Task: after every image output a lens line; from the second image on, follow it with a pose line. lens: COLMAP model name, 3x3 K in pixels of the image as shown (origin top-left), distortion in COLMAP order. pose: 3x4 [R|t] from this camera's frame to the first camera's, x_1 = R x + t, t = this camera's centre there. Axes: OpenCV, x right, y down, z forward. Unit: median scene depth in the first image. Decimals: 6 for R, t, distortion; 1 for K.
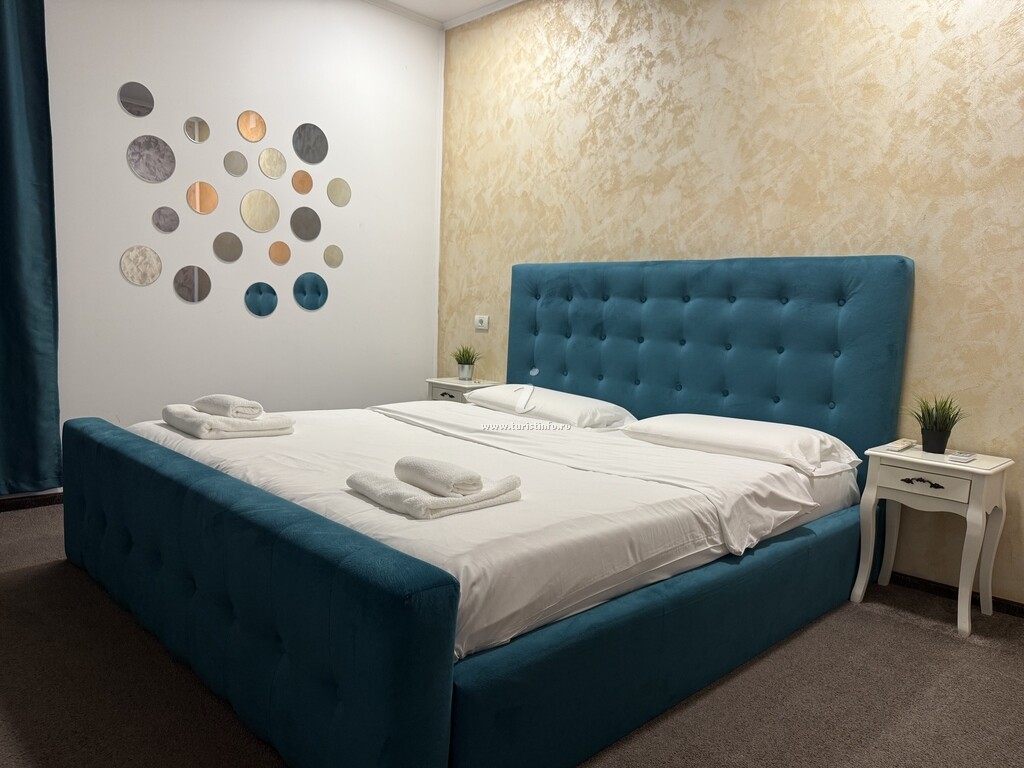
lens RADIAL K [[726.6, 0, 514.4], [0, 726.6, 388.2], [0, 0, 1]] dist [0.039785, -0.061689]
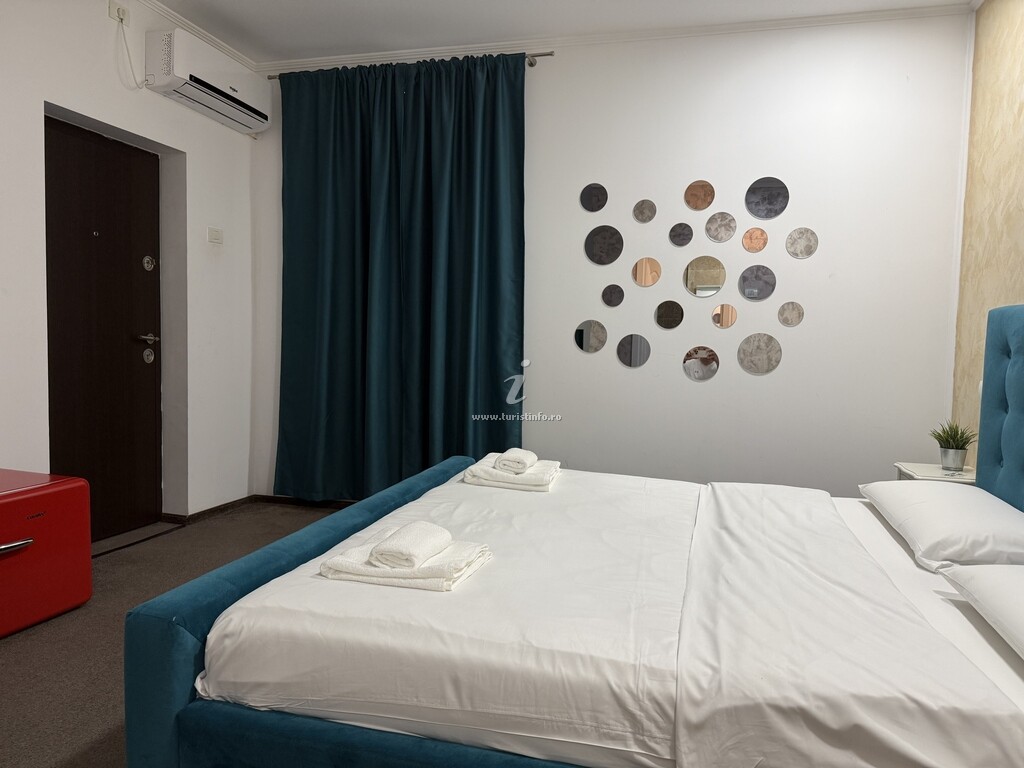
lens RADIAL K [[726.6, 0, 513.5], [0, 726.6, 379.6], [0, 0, 1]] dist [0.039785, -0.061689]
pose [[0.501641, 0.011712, -0.864996, 0.401093], [-0.088140, 0.995397, -0.037638, -0.039794], [0.860574, 0.095121, 0.500365, 0.287226]]
